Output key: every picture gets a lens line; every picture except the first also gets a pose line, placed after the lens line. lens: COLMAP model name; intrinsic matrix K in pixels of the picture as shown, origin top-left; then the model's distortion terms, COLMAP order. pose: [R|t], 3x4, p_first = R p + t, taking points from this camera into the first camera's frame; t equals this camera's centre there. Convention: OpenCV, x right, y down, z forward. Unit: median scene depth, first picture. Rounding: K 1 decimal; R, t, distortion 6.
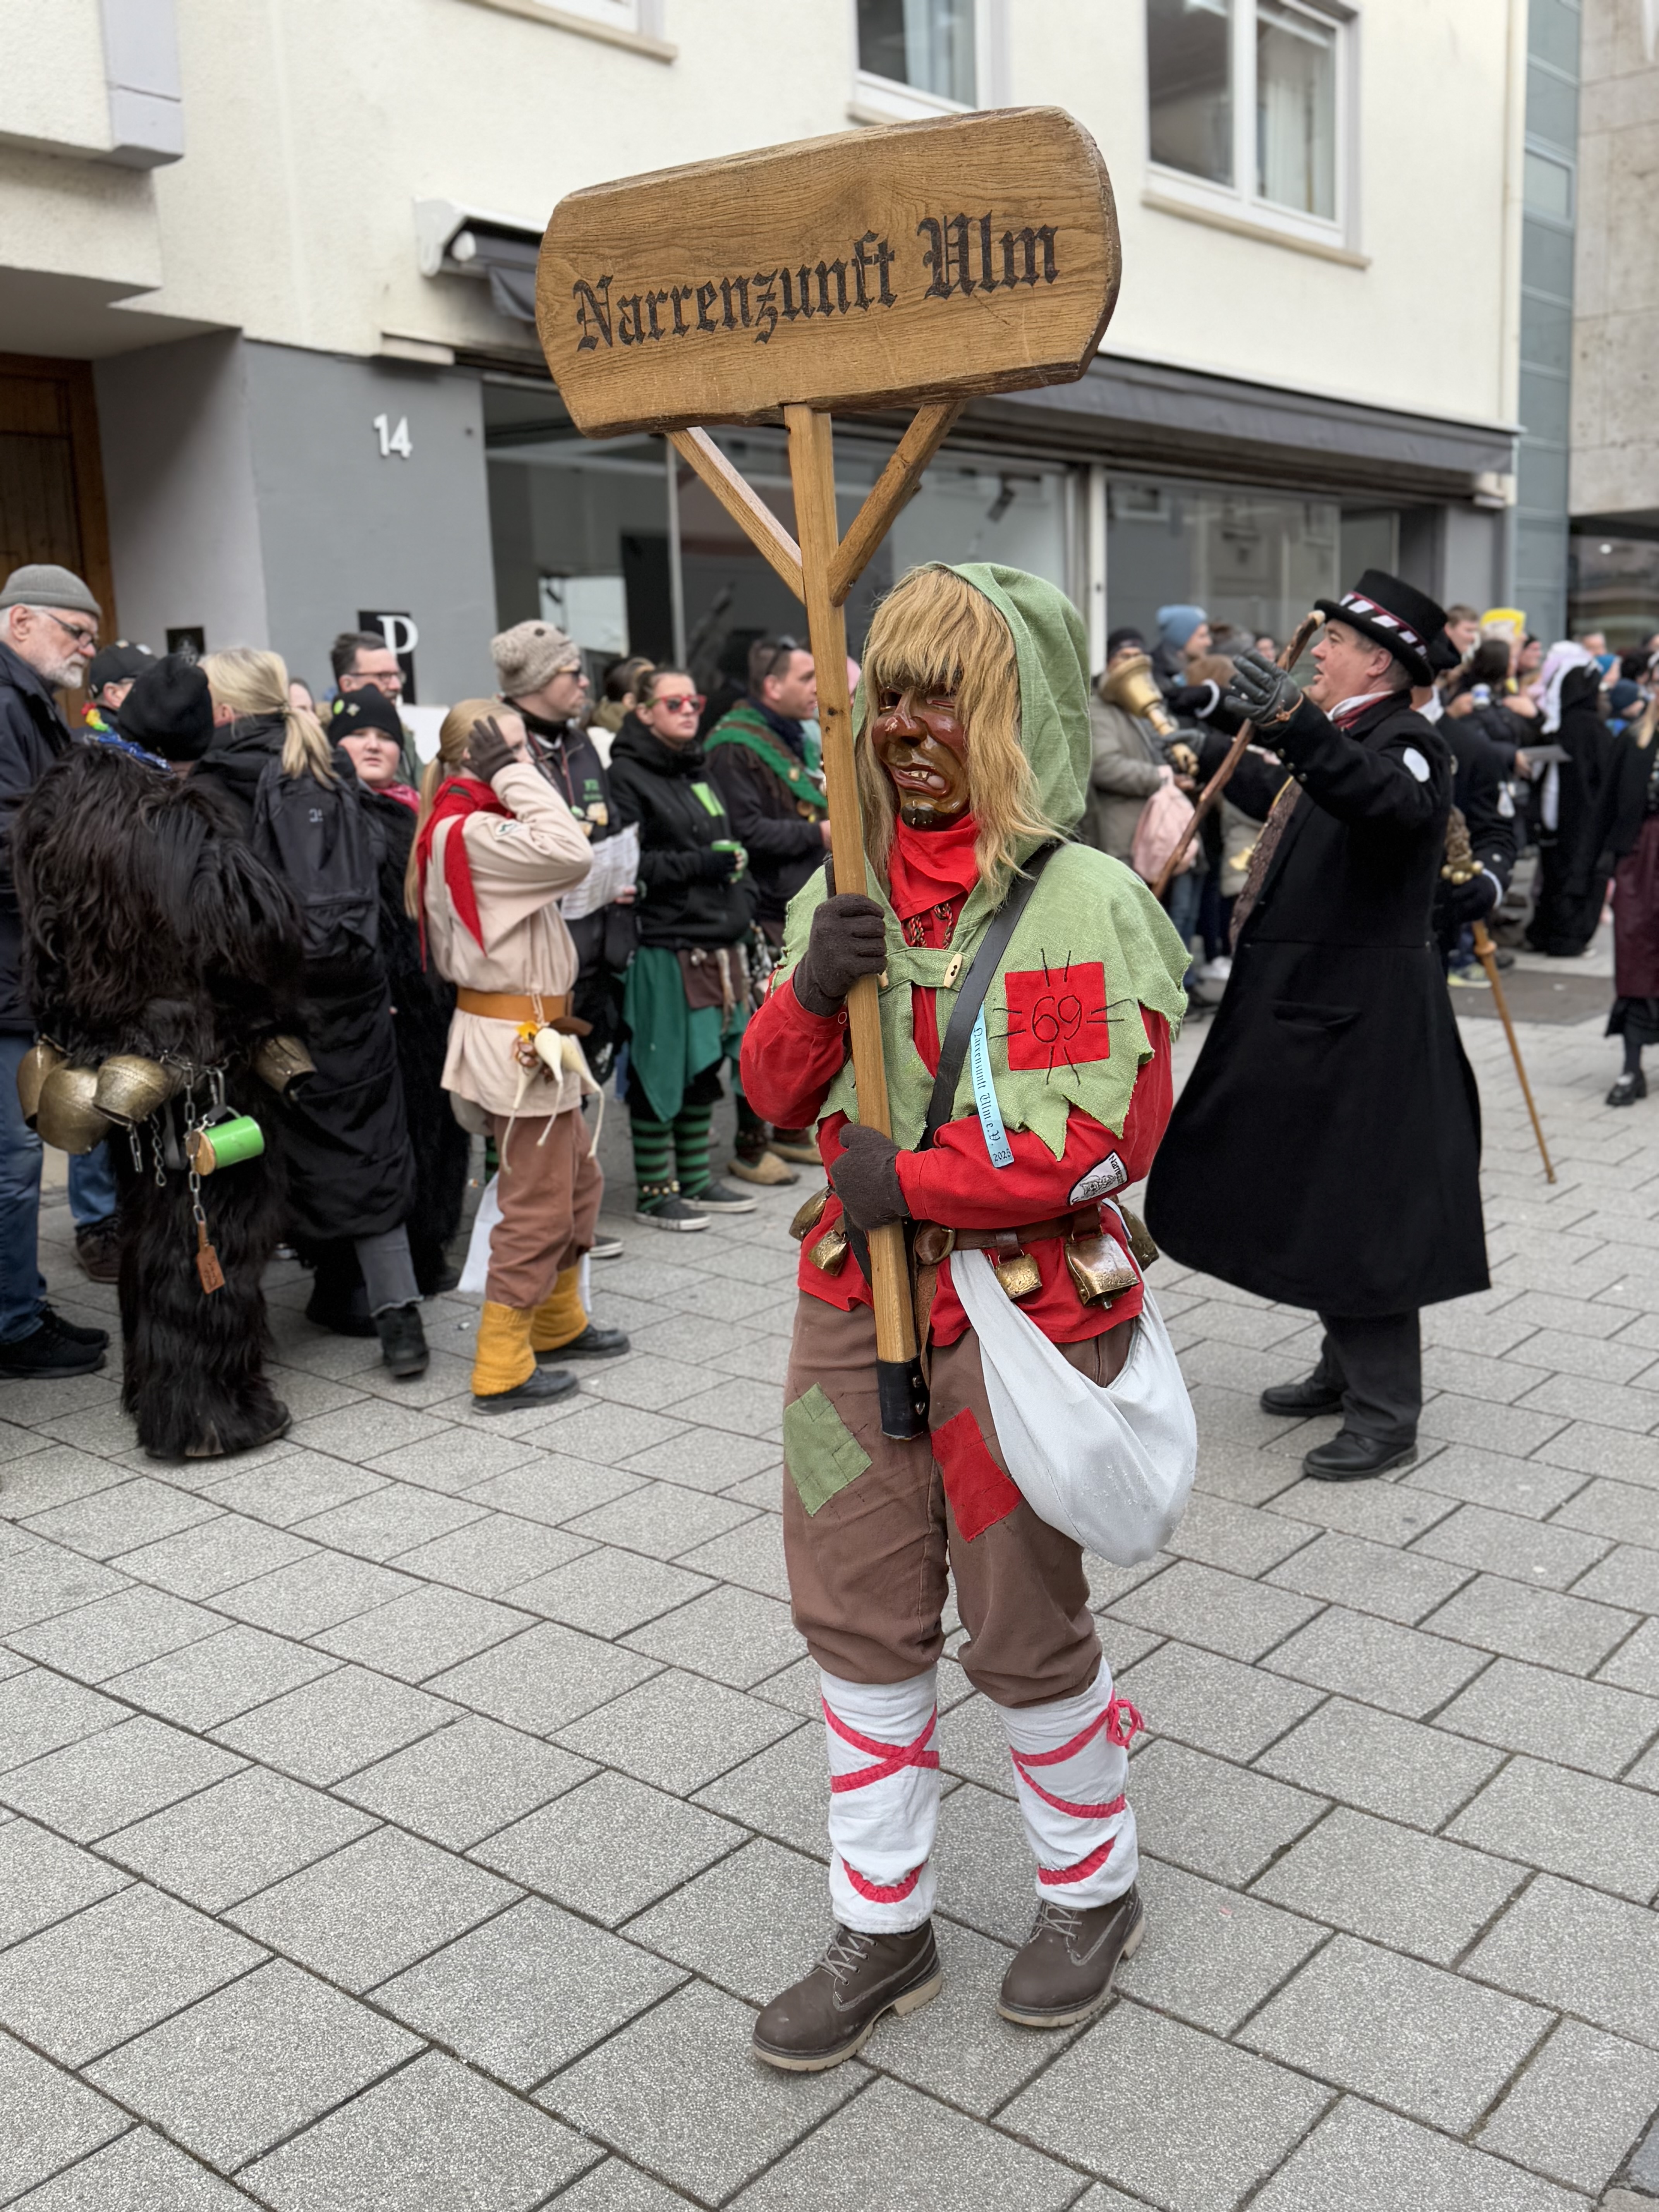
lens RADIAL K [[2122.6, 0, 834.7], [0, 2122.6, 1103.5], [0, 0, 1]] dist [0.174980, -0.395340]
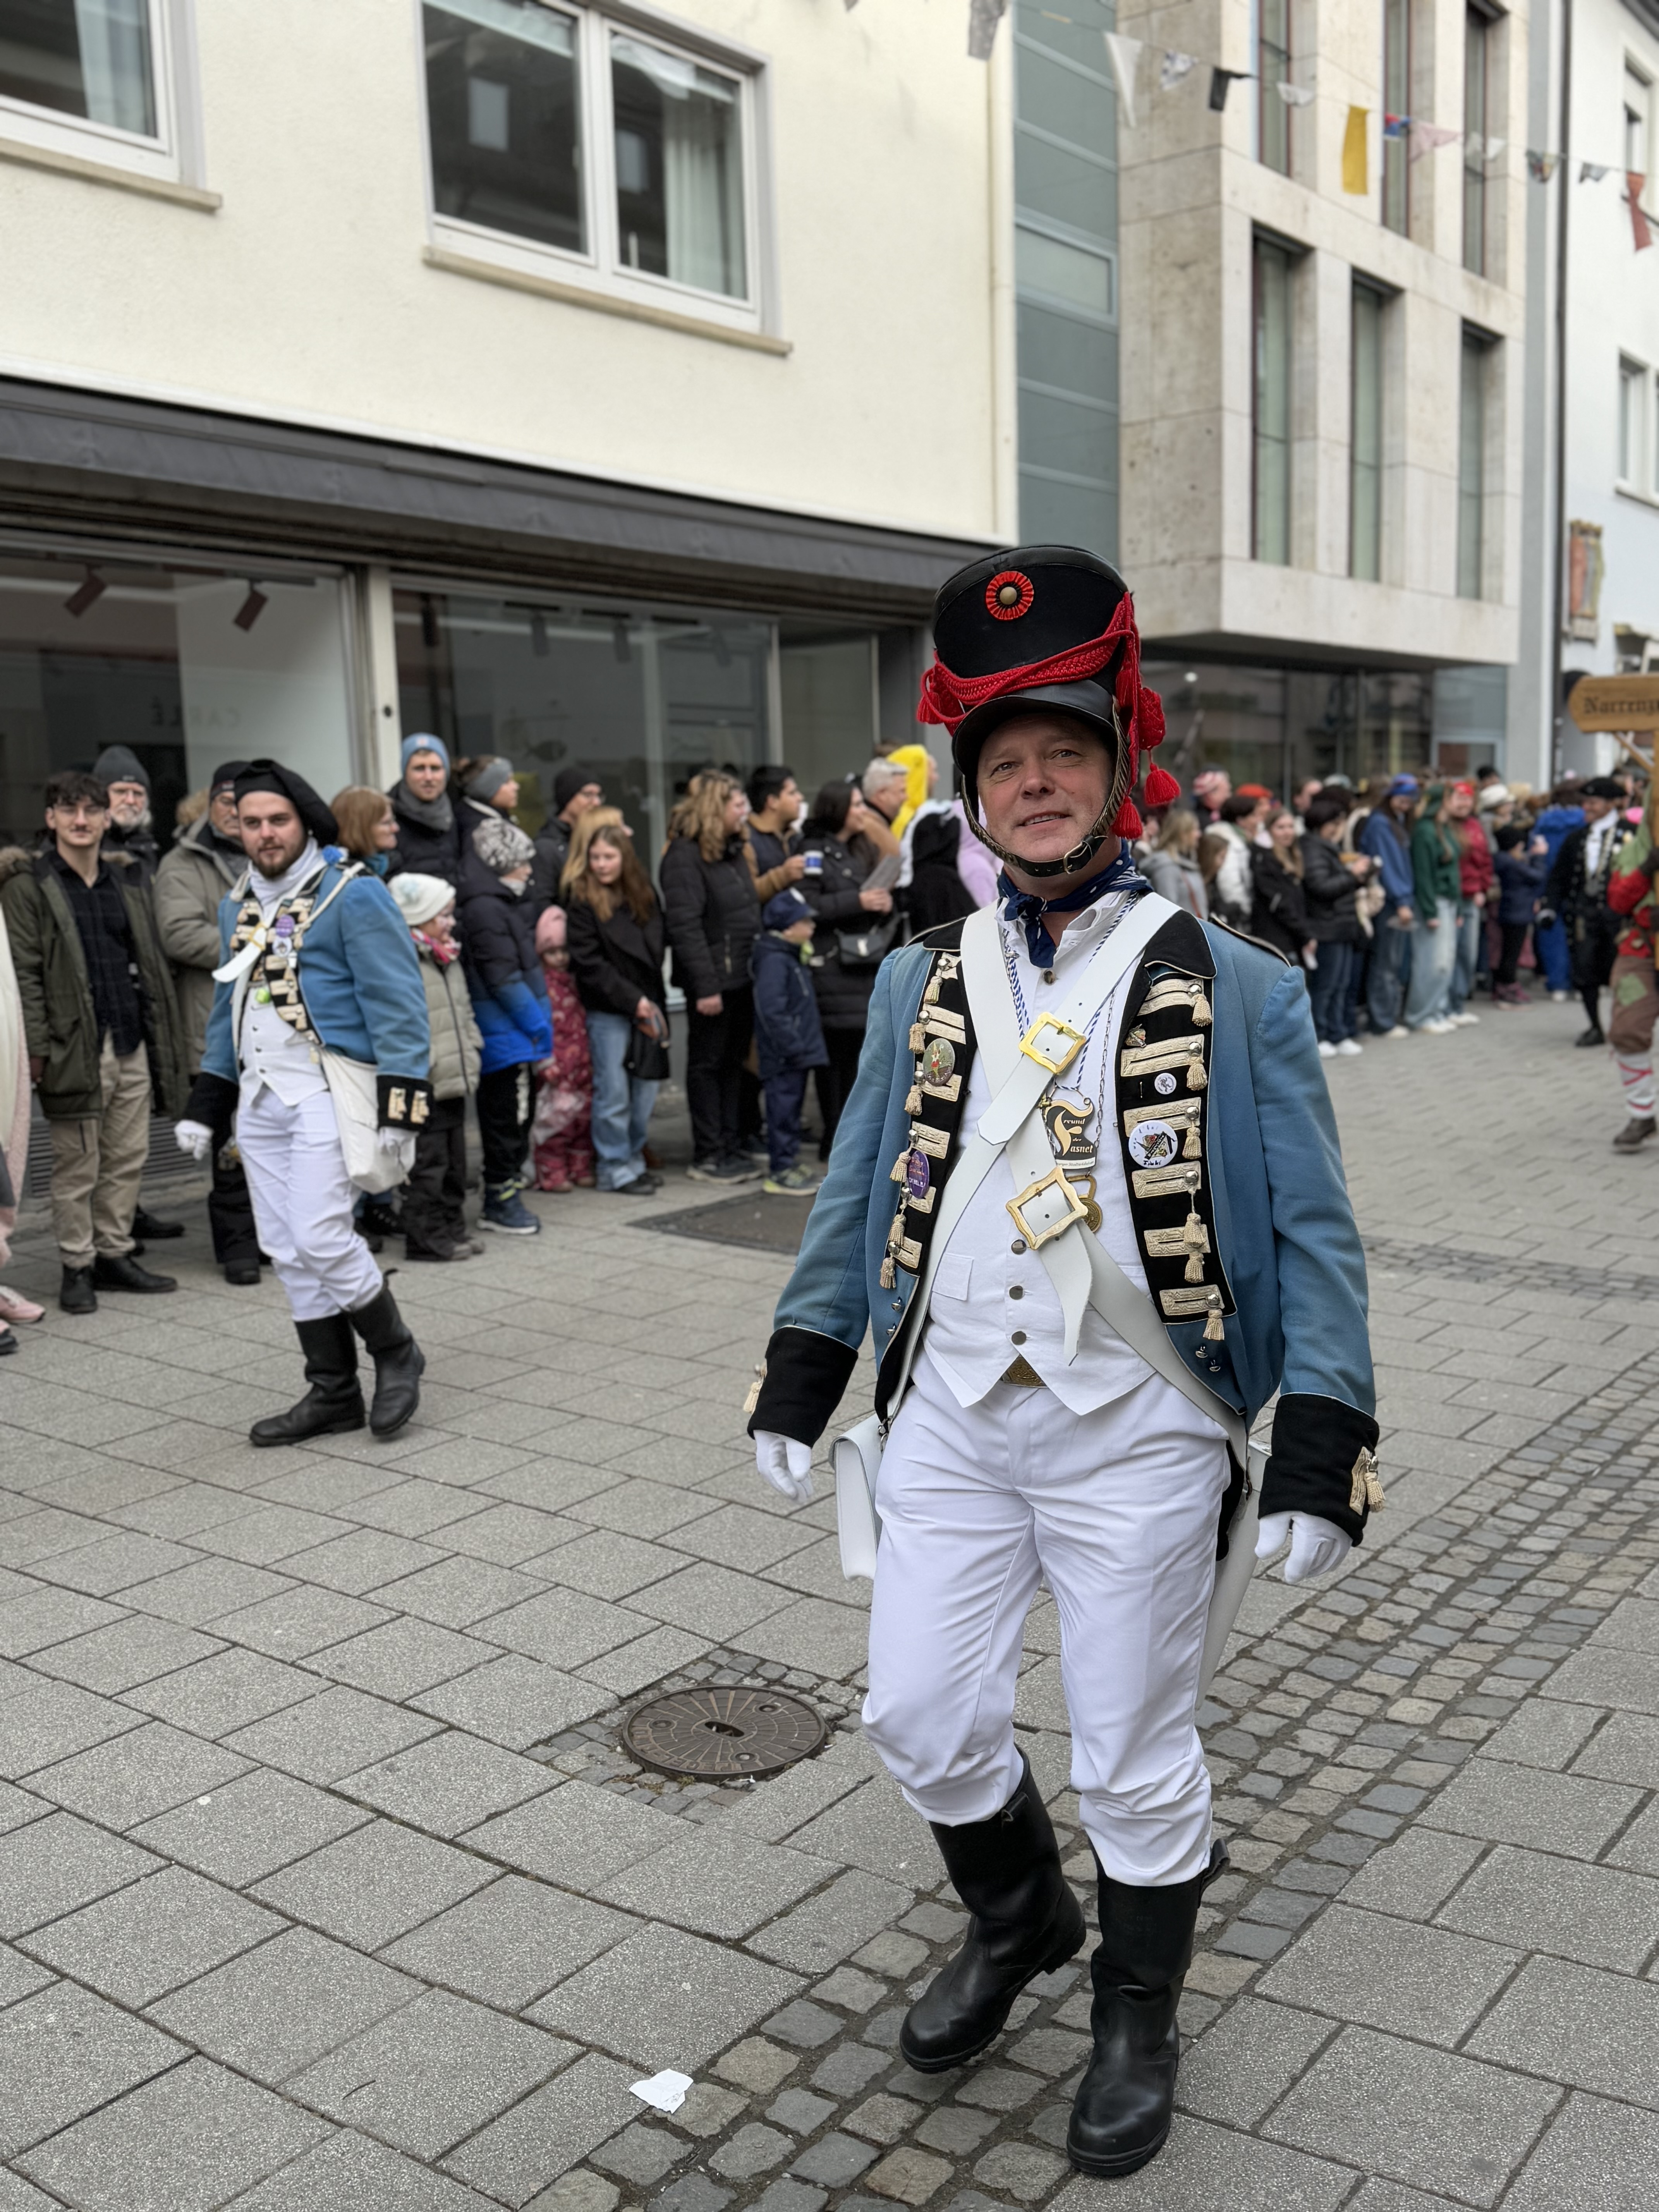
lens RADIAL K [[2119.6, 0, 805.8], [0, 2119.6, 1105.3], [0, 0, 1]] dist [0.193469, -0.422816]
pose [[0.999220, -0.003094, 0.039373, 0.277735], [0.005216, 0.998532, -0.053911, -0.045476], [-0.039148, 0.054075, 0.997769, 0.184554]]
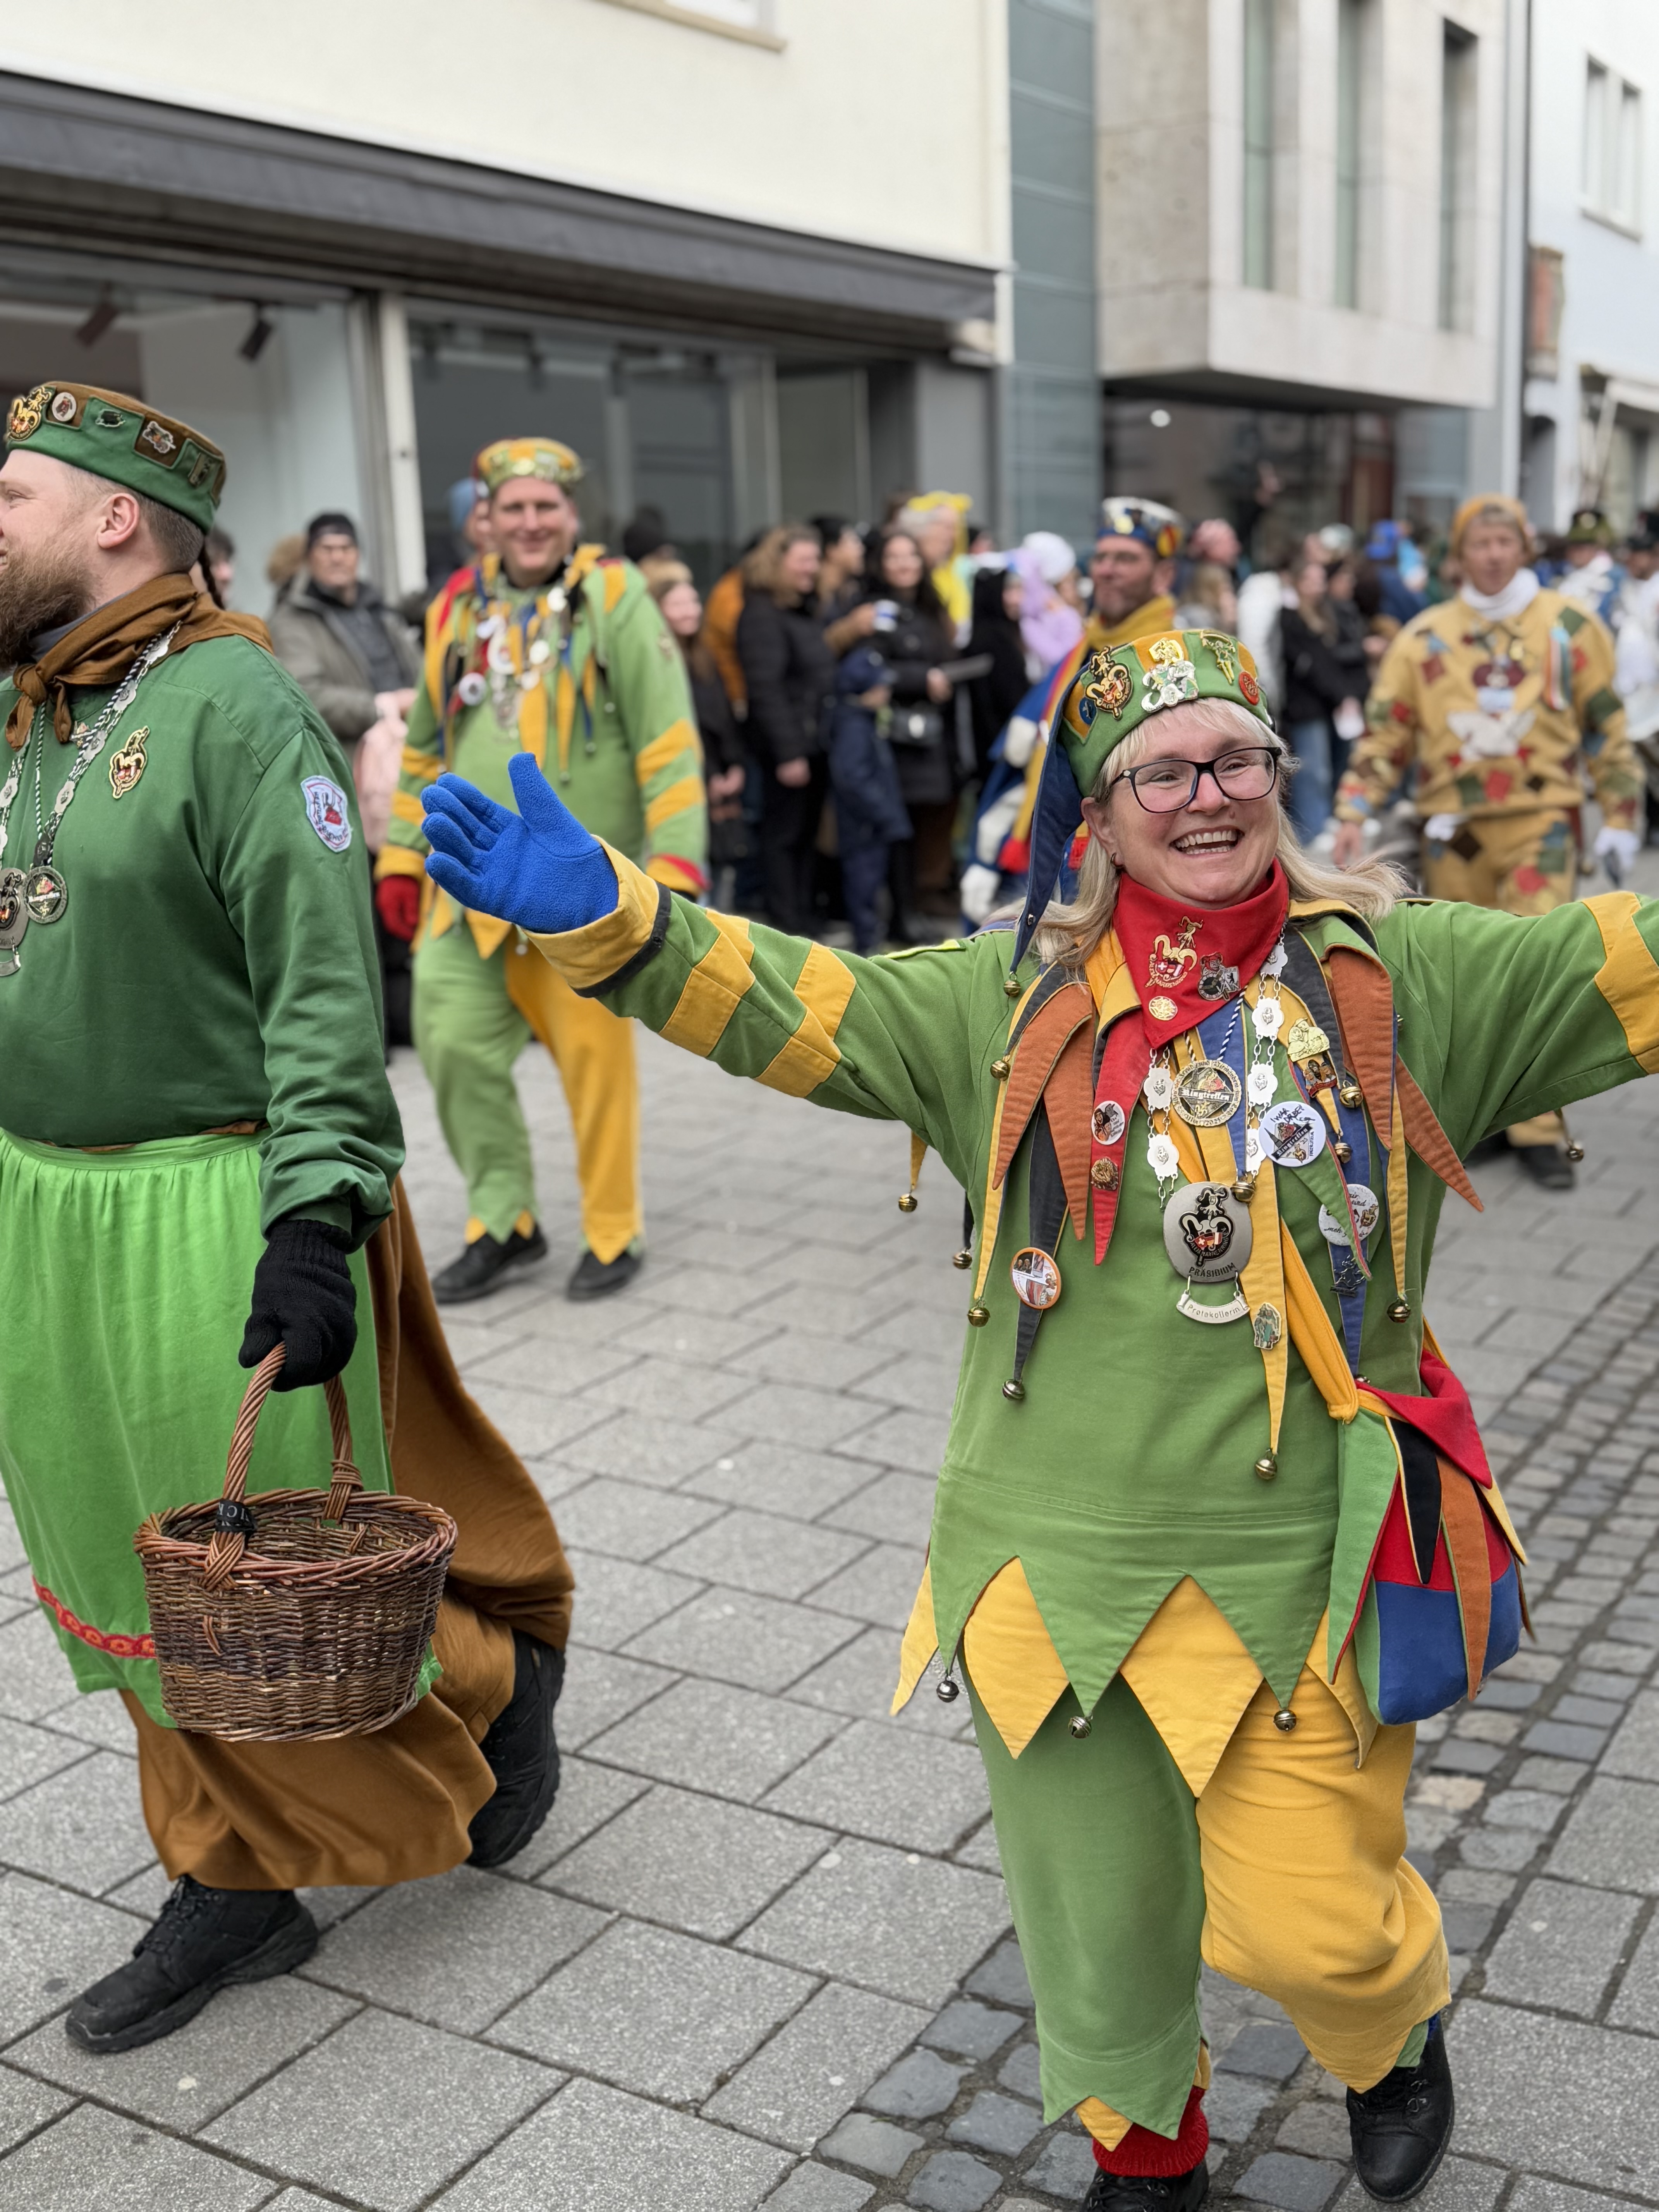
lens RADIAL K [[2470.7, 0, 842.2], [0, 2470.7, 1114.9], [0, 0, 1]] dist [0.199222, -0.463678]
pose [[0.988835, -0.030625, 0.145832, 0.153666], [0.027503, 0.999348, 0.023378, -0.025351], [-0.146453, -0.019106, 0.989033, 0.102568]]
